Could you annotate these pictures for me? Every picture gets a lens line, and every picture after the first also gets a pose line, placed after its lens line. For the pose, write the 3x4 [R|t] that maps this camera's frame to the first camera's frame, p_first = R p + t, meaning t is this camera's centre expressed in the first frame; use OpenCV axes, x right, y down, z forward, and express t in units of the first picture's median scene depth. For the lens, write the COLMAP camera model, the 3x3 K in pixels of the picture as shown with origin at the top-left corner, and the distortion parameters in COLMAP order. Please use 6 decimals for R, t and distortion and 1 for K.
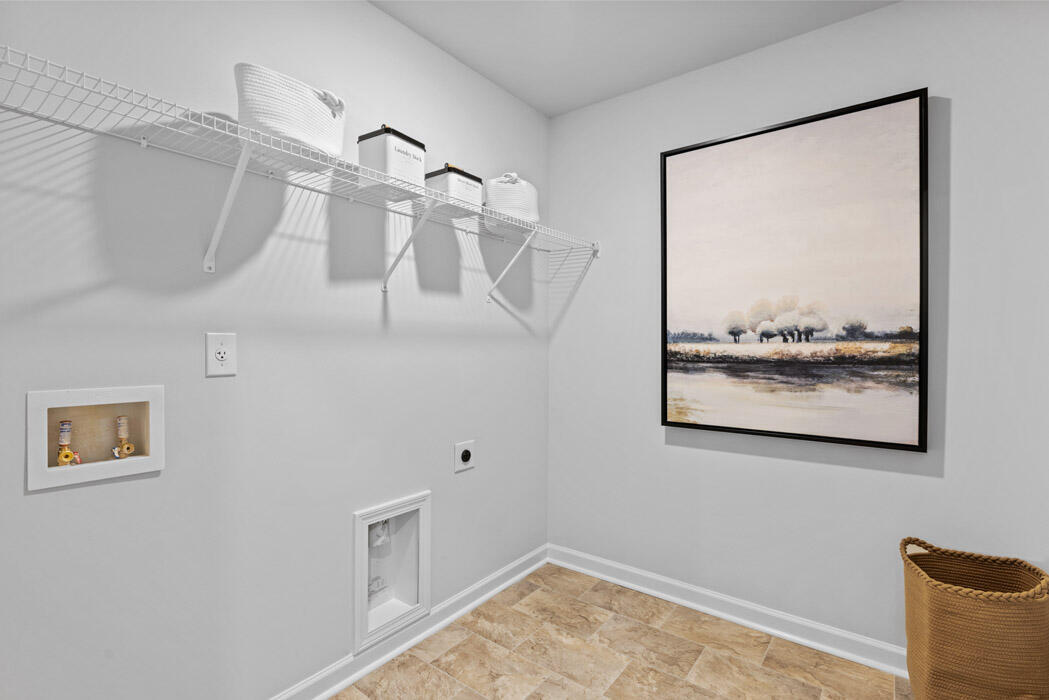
lens RADIAL K [[491.6, 0, 523.6], [0, 491.6, 351.1], [0, 0, 1]] dist [-0.005864, 0.000881]
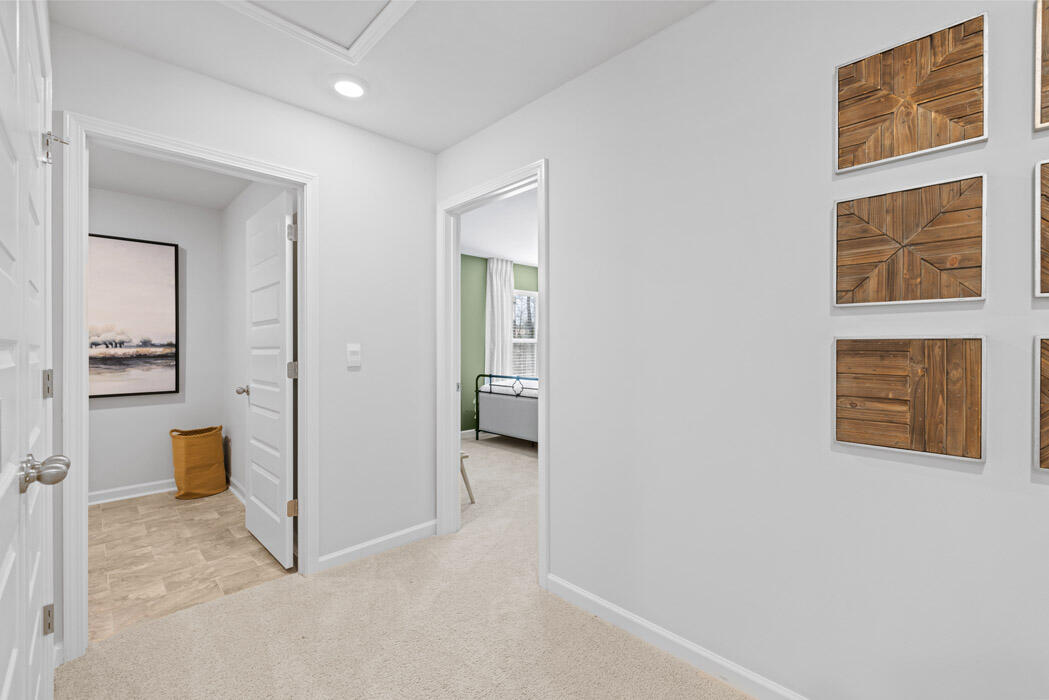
lens RADIAL K [[442.3, 0, 523.7], [0, 442.3, 346.4], [0, 0, 1]] dist [-0.002783, 0.000928]
pose [[0.148132, -0.009336, 0.988923, -1.010149], [0.005329, 0.999948, 0.008642, -0.032328], [-0.988953, 0.003990, 0.148175, -0.944677]]
